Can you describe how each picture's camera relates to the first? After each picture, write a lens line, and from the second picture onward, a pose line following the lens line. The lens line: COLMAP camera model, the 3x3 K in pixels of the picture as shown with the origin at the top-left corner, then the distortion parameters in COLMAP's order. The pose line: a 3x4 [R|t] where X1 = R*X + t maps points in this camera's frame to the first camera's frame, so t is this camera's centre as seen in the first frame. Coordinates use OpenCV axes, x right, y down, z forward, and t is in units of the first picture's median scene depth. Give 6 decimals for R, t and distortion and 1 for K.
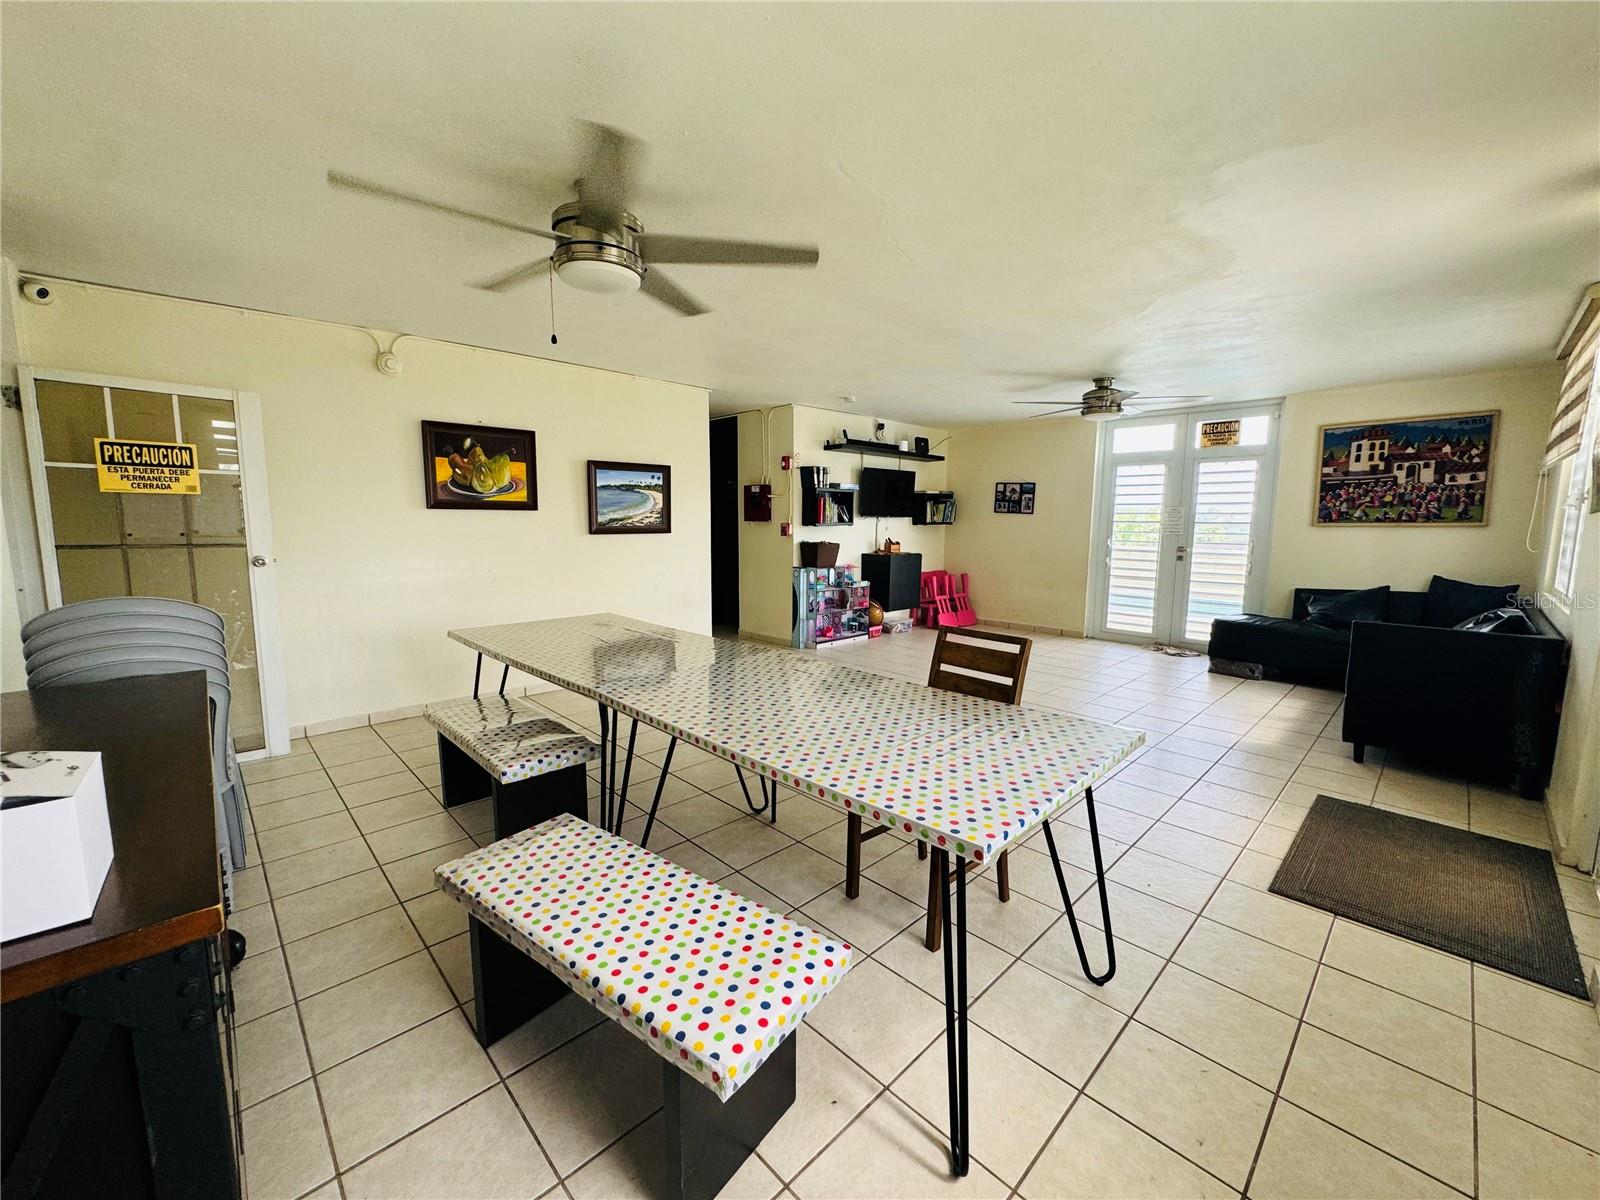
lens RADIAL K [[637.8, 0, 800.9], [0, 637.8, 596.3], [0, 0, 1]] dist [0.000108, 0.000013]
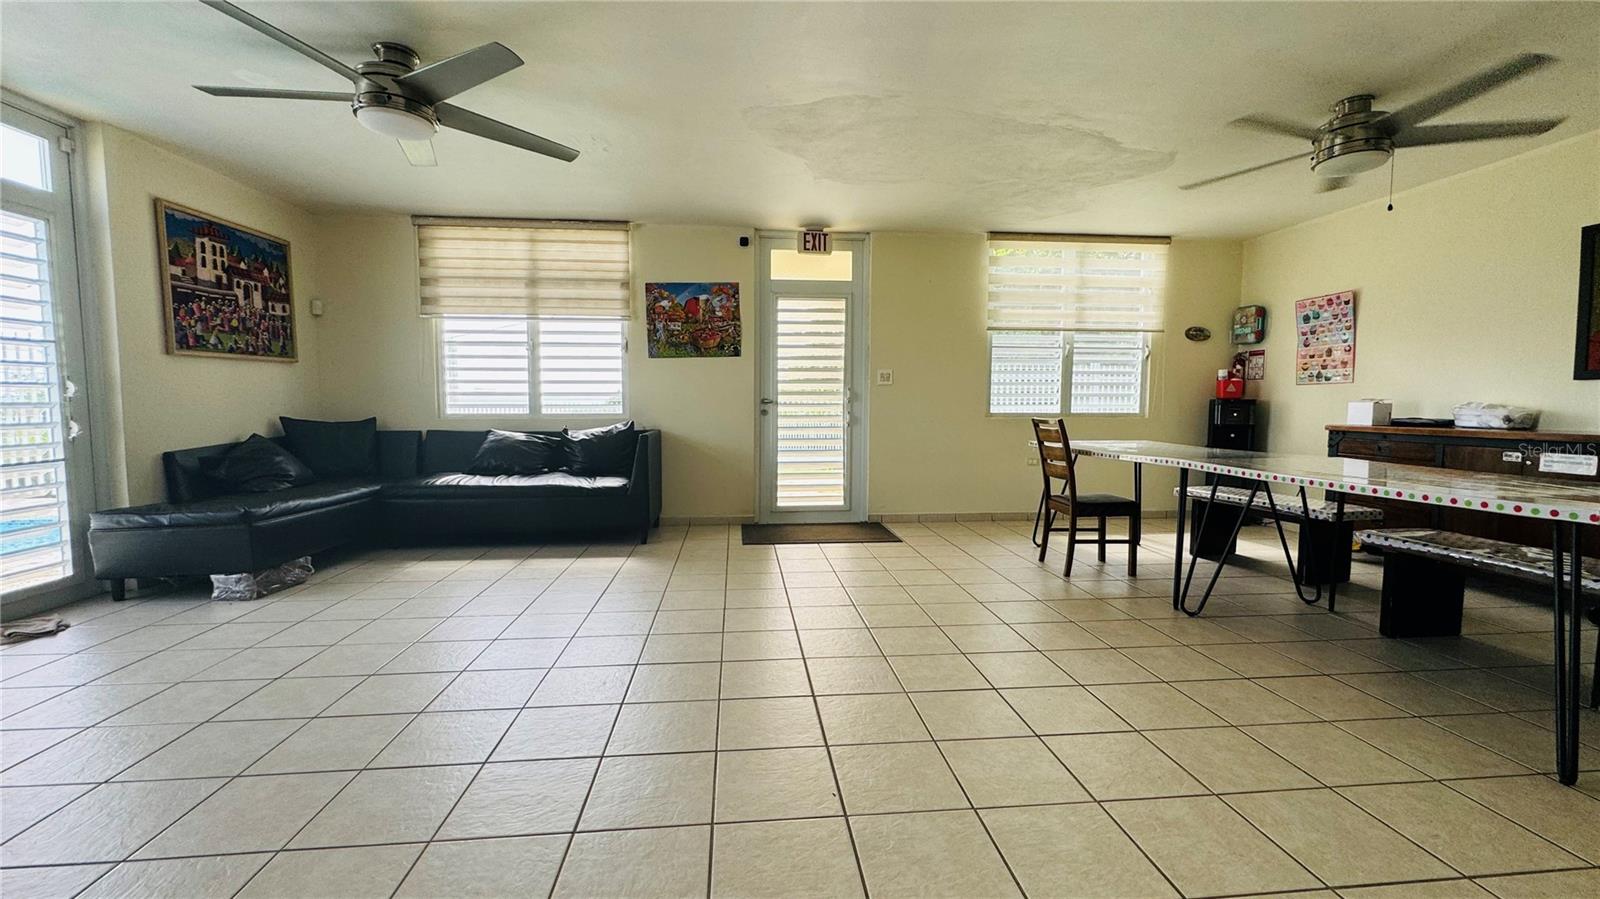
lens RADIAL K [[640.9, 0, 796.6], [0, 640.9, 448.2], [0, 0, 1]] dist [-0.001071, -0.000096]
pose [[-0.782571, -0.052664, 0.620330, -0.110043], [0.070751, 0.982437, 0.172661, -0.089093], [-0.618528, 0.179009, -0.765101, 1.198414]]
